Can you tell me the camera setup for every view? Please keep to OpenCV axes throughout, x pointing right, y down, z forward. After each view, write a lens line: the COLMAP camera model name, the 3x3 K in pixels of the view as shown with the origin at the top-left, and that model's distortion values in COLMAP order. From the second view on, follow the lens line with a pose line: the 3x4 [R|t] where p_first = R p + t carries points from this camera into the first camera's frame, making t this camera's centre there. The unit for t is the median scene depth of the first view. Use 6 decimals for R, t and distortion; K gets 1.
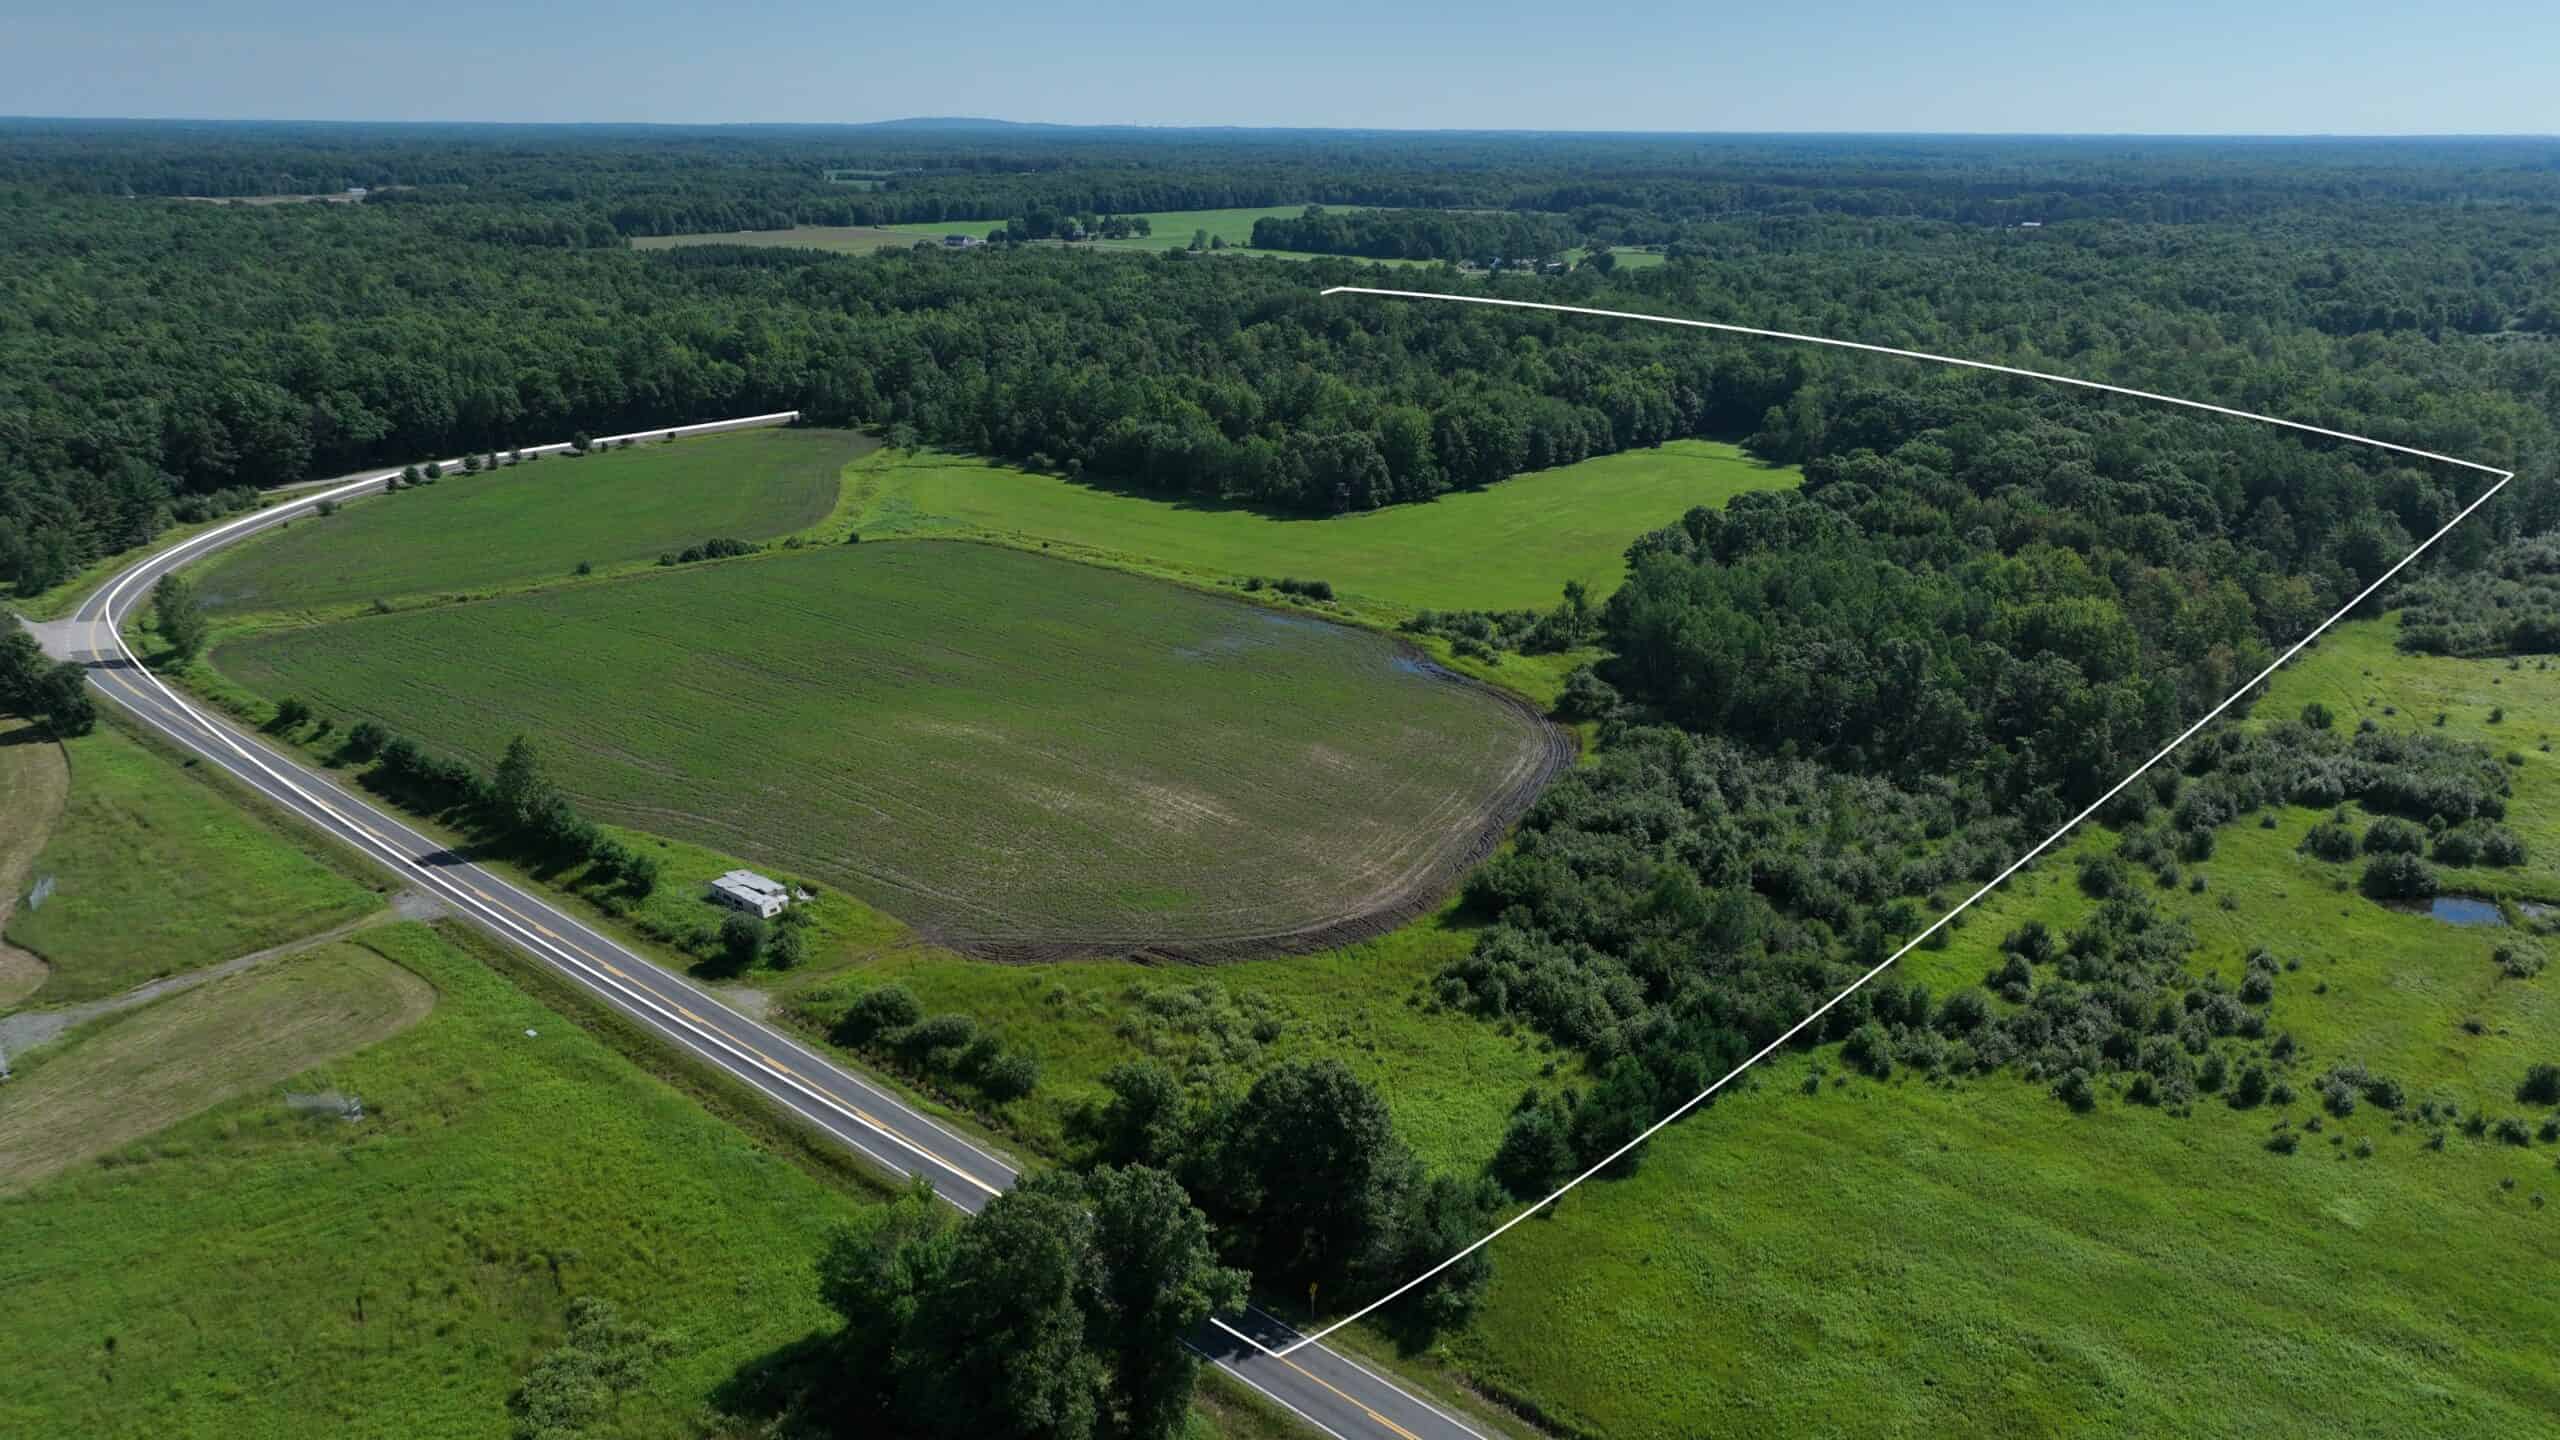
lens RADIAL K [[1785.5, 0, 1288.0], [0, 1785.5, 719.4], [0, 0, 1]] dist [-0.001439, 0.017375]
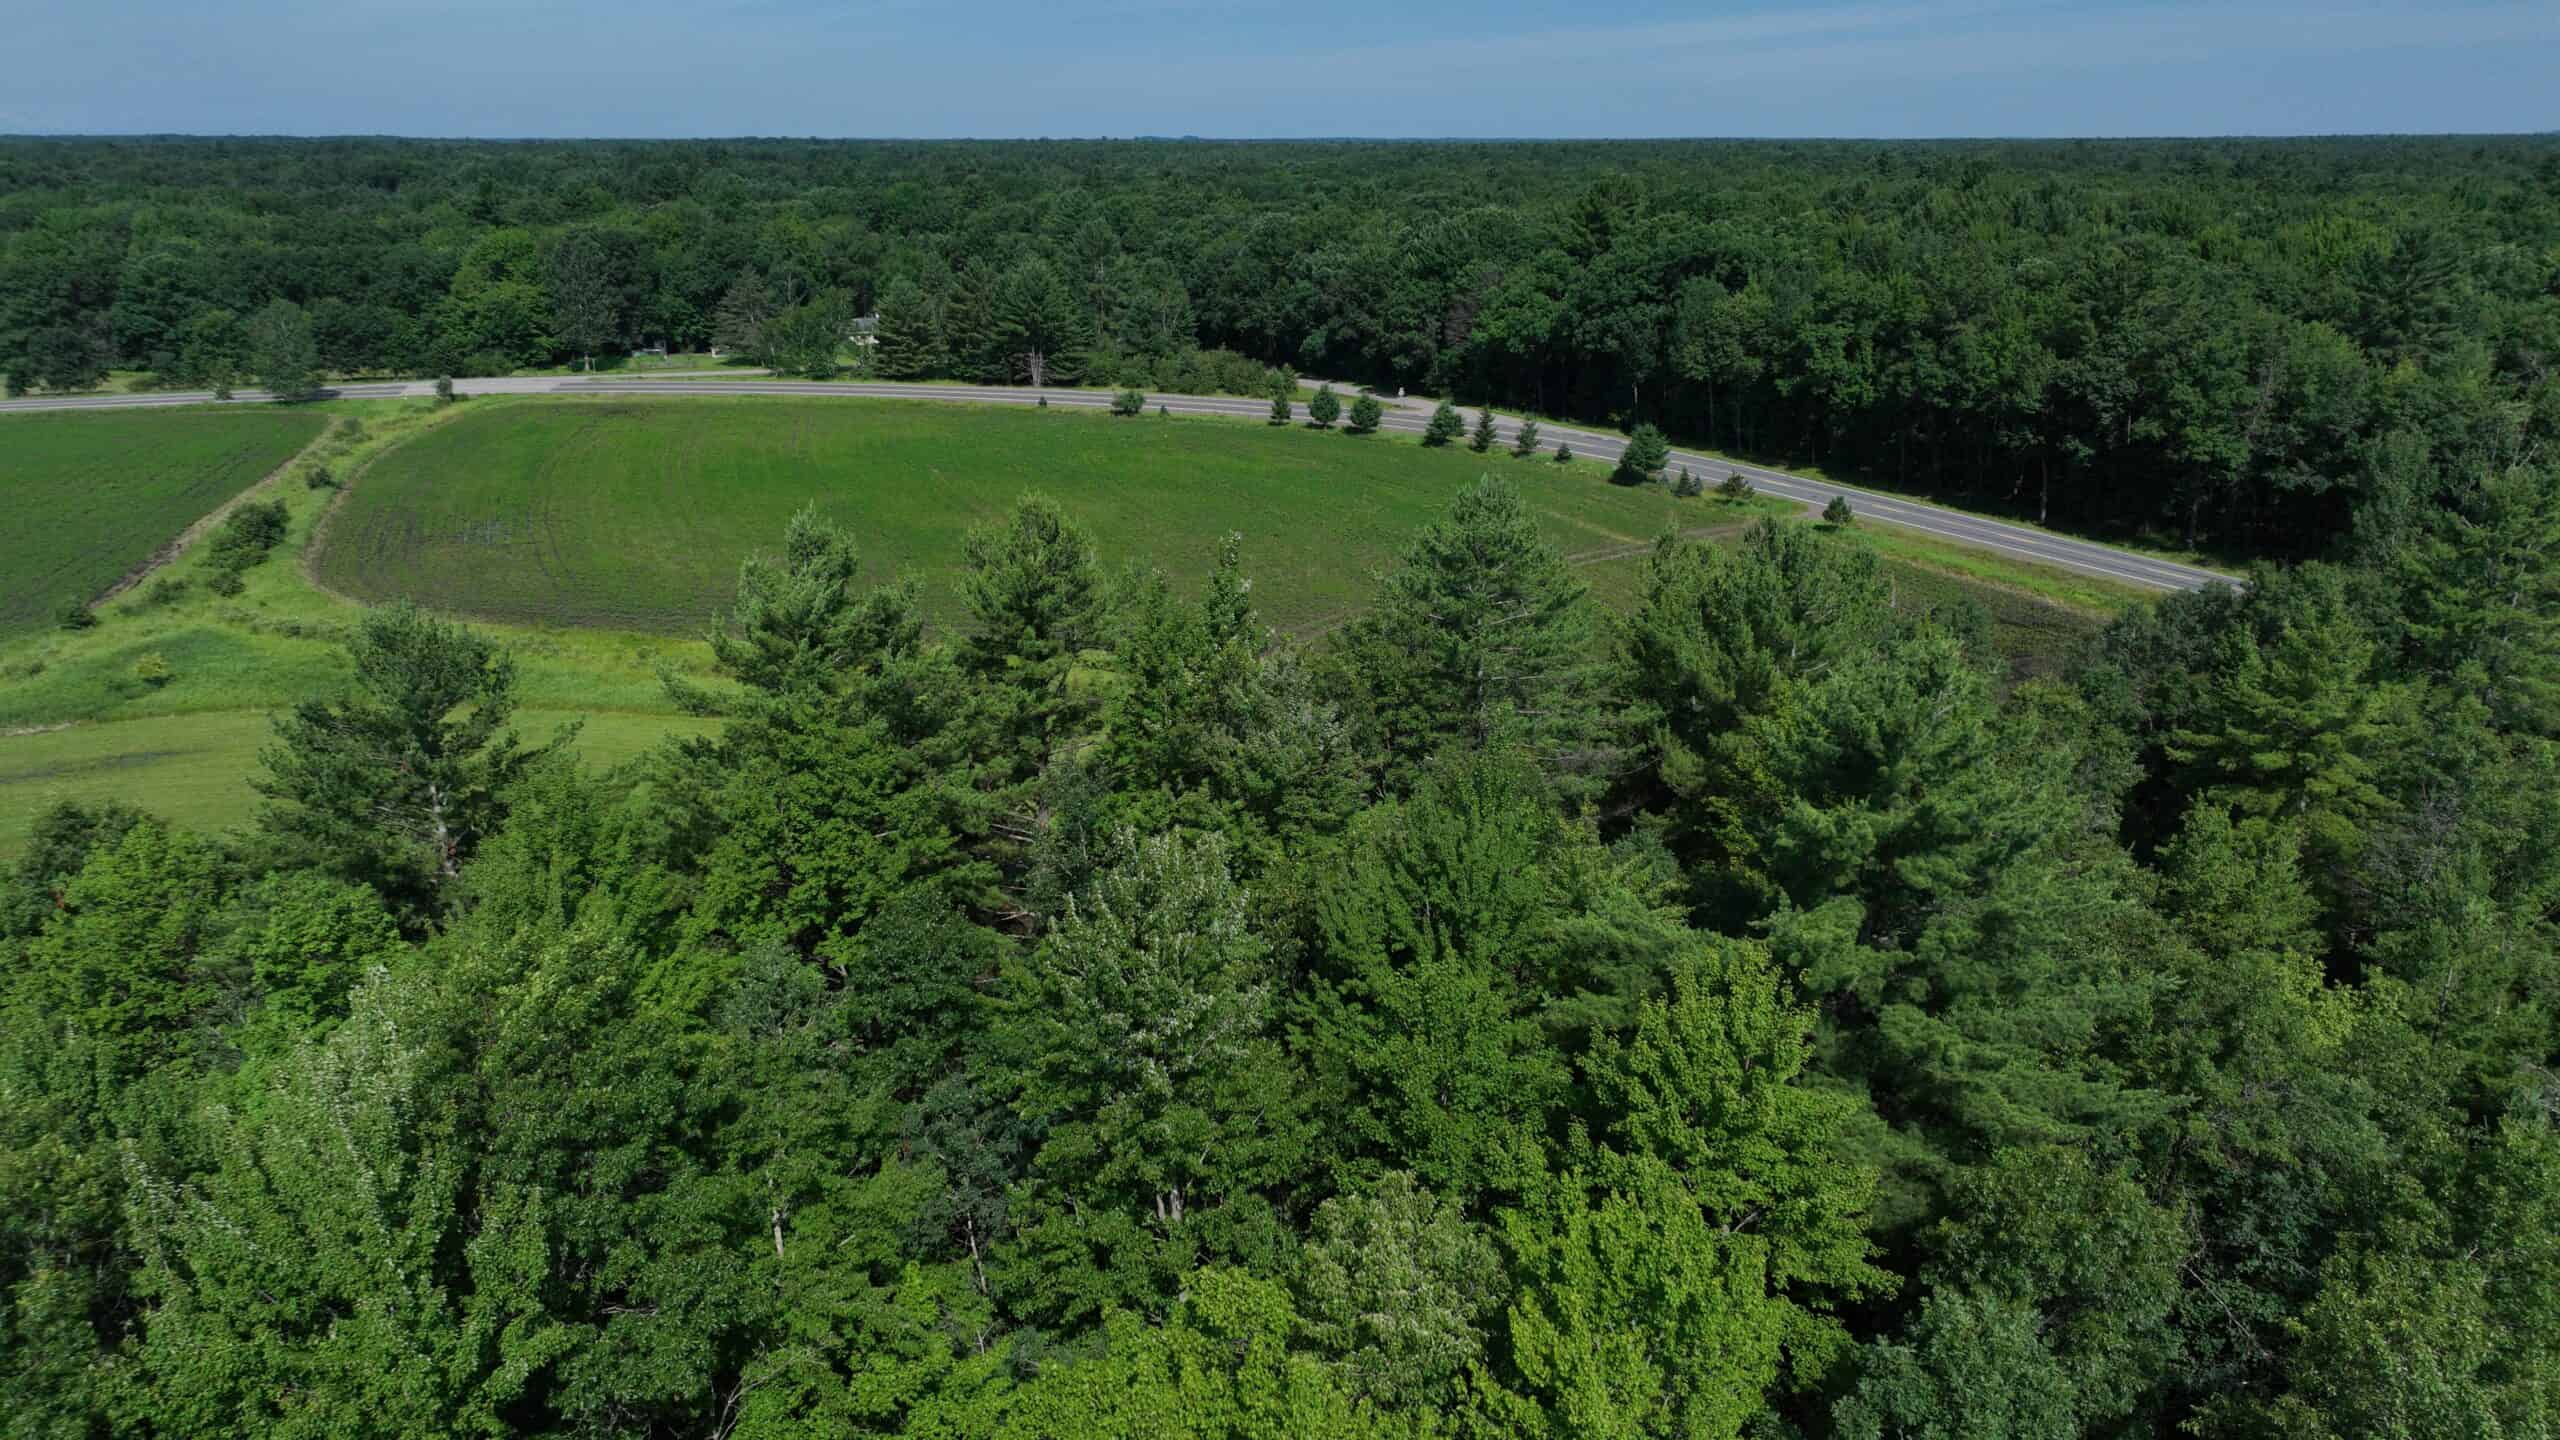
lens RADIAL K [[1785.5, 0, 1283.2], [0, 1785.5, 721.1], [0, 0, 1]] dist [-0.001439, 0.017375]
pose [[-0.381614, 0.278271, -0.881440, -0.015962], [-0.294185, 0.867454, 0.401221, -0.240331], [0.876257, 0.412418, -0.249170, 1.071418]]
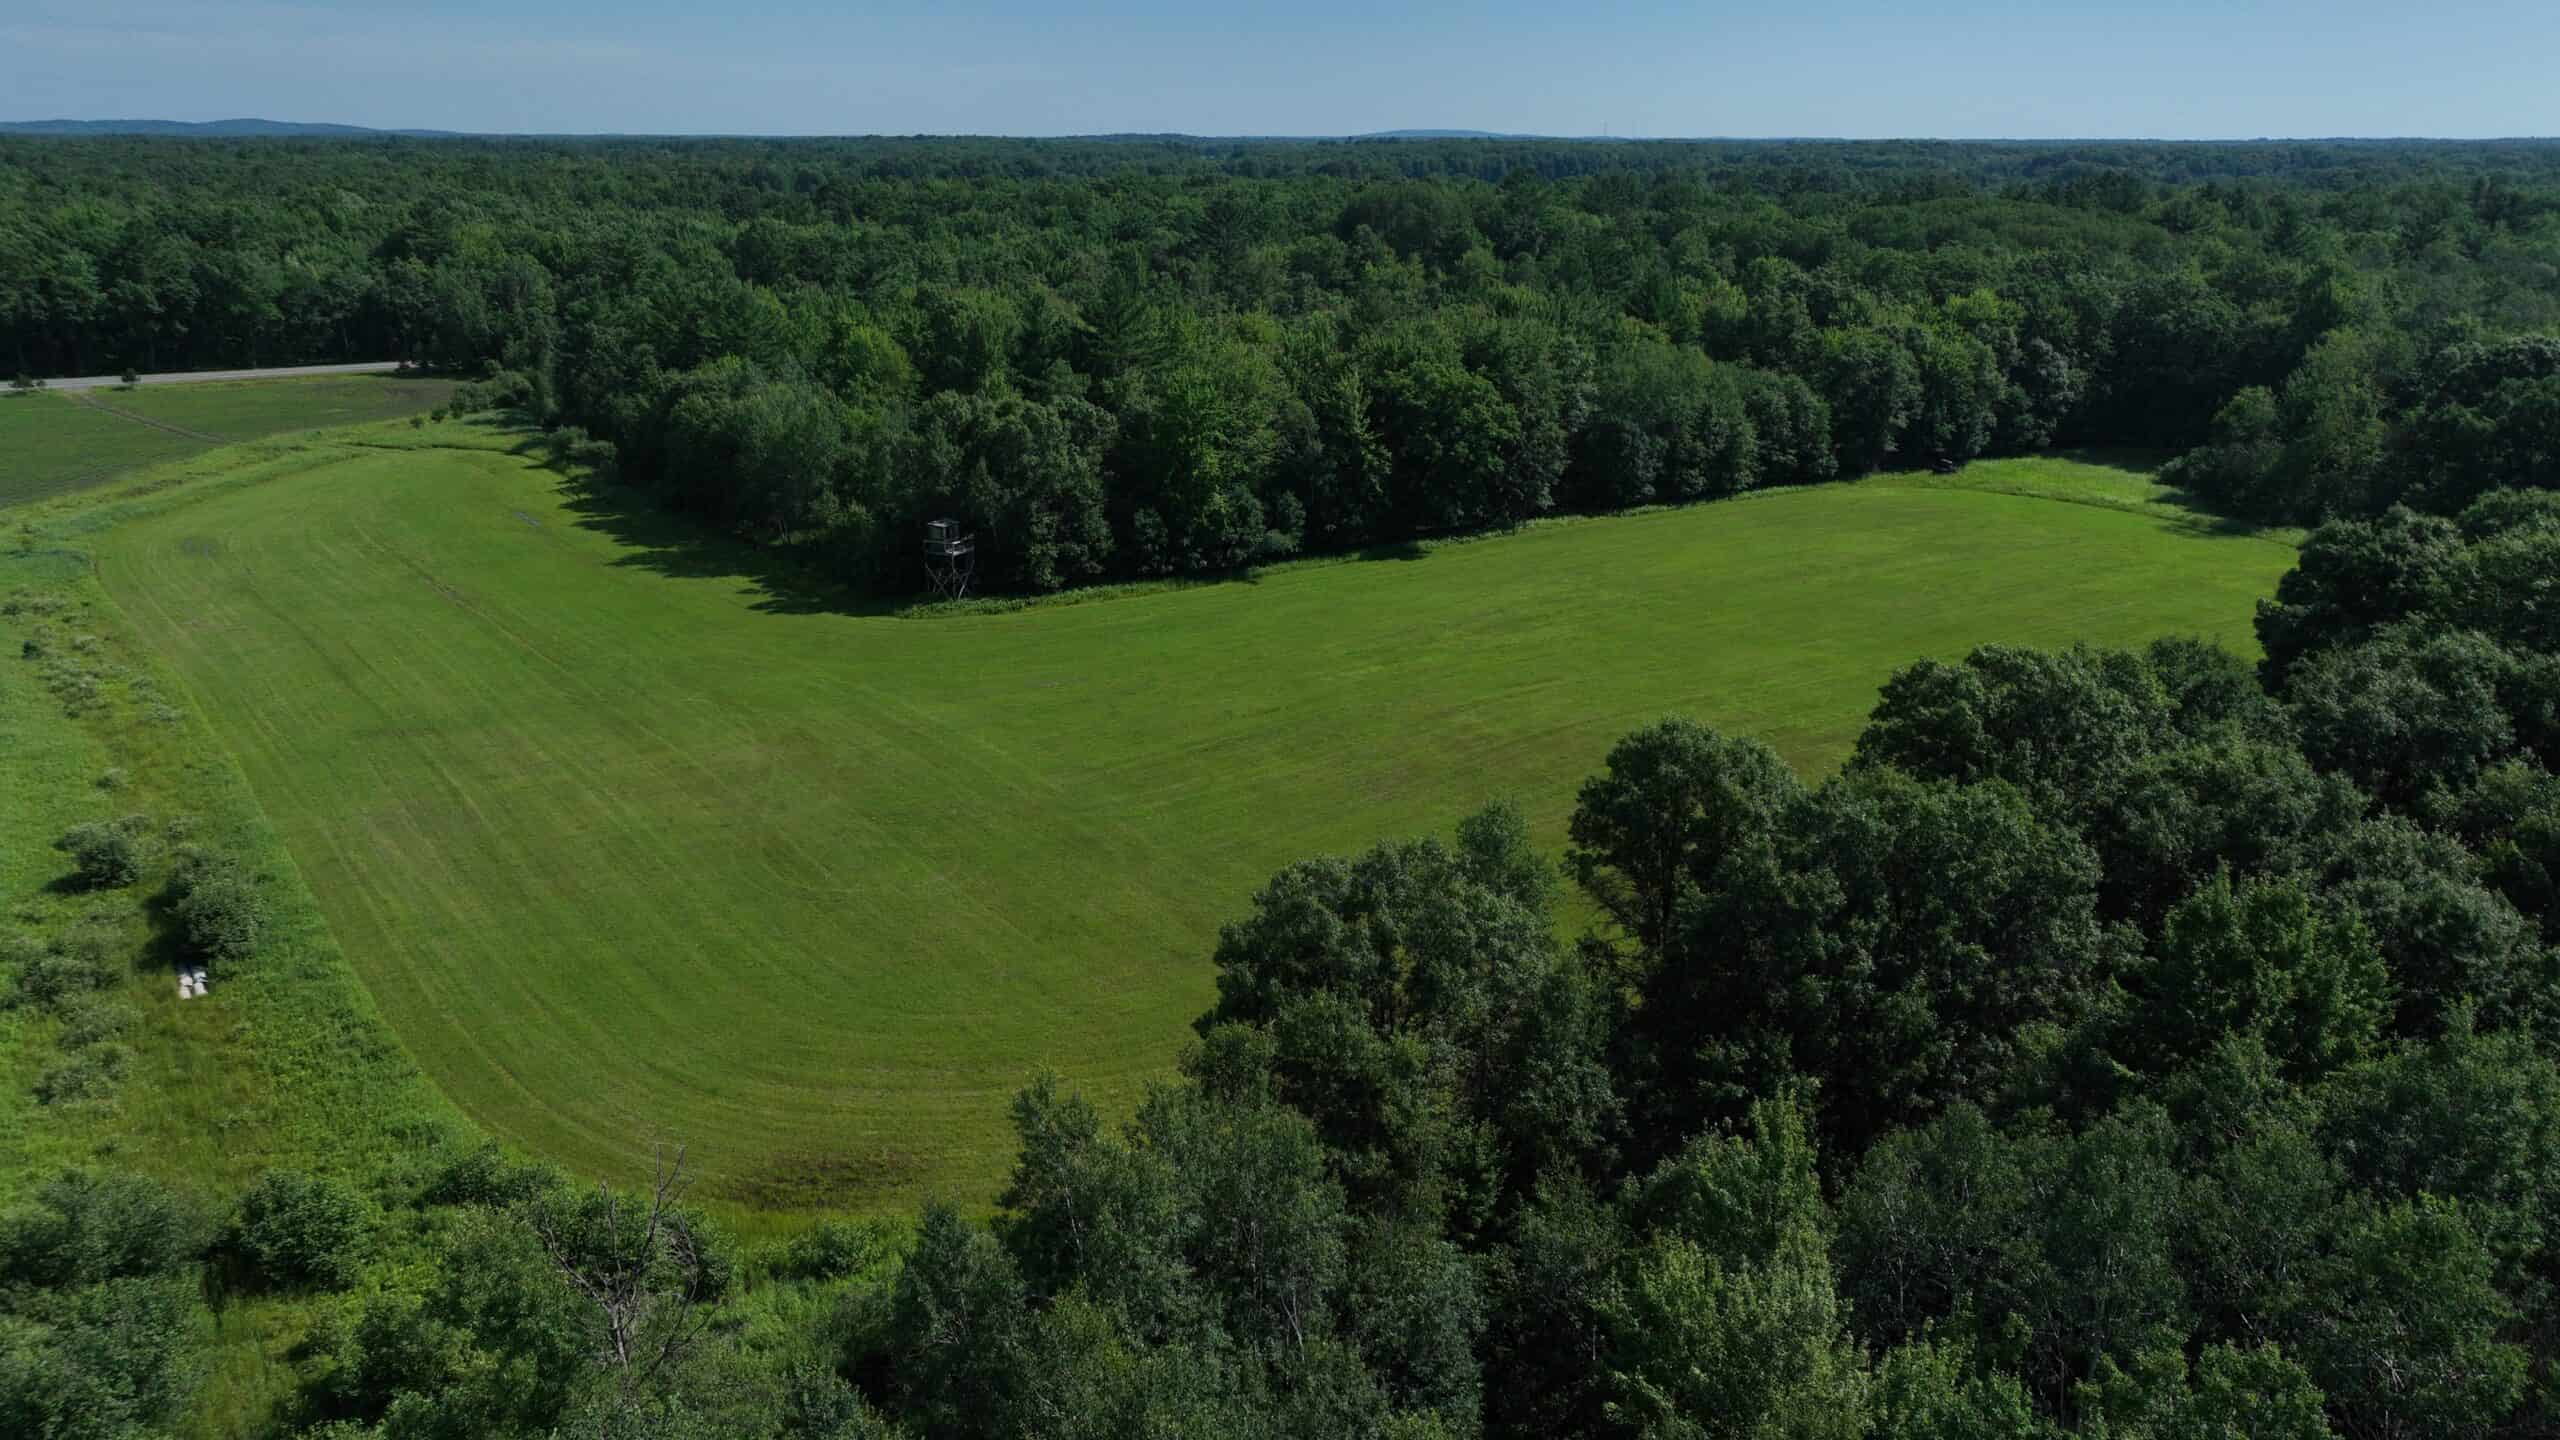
lens RADIAL K [[1785.5, 0, 1278.2], [0, 1785.5, 713.2], [0, 0, 1]] dist [-0.001439, 0.017375]
pose [[0.964351, 0.076227, -0.253409, 0.174614], [-0.078951, 0.996878, -0.000581, -0.085581], [0.252573, 0.020567, 0.967359, 0.572264]]
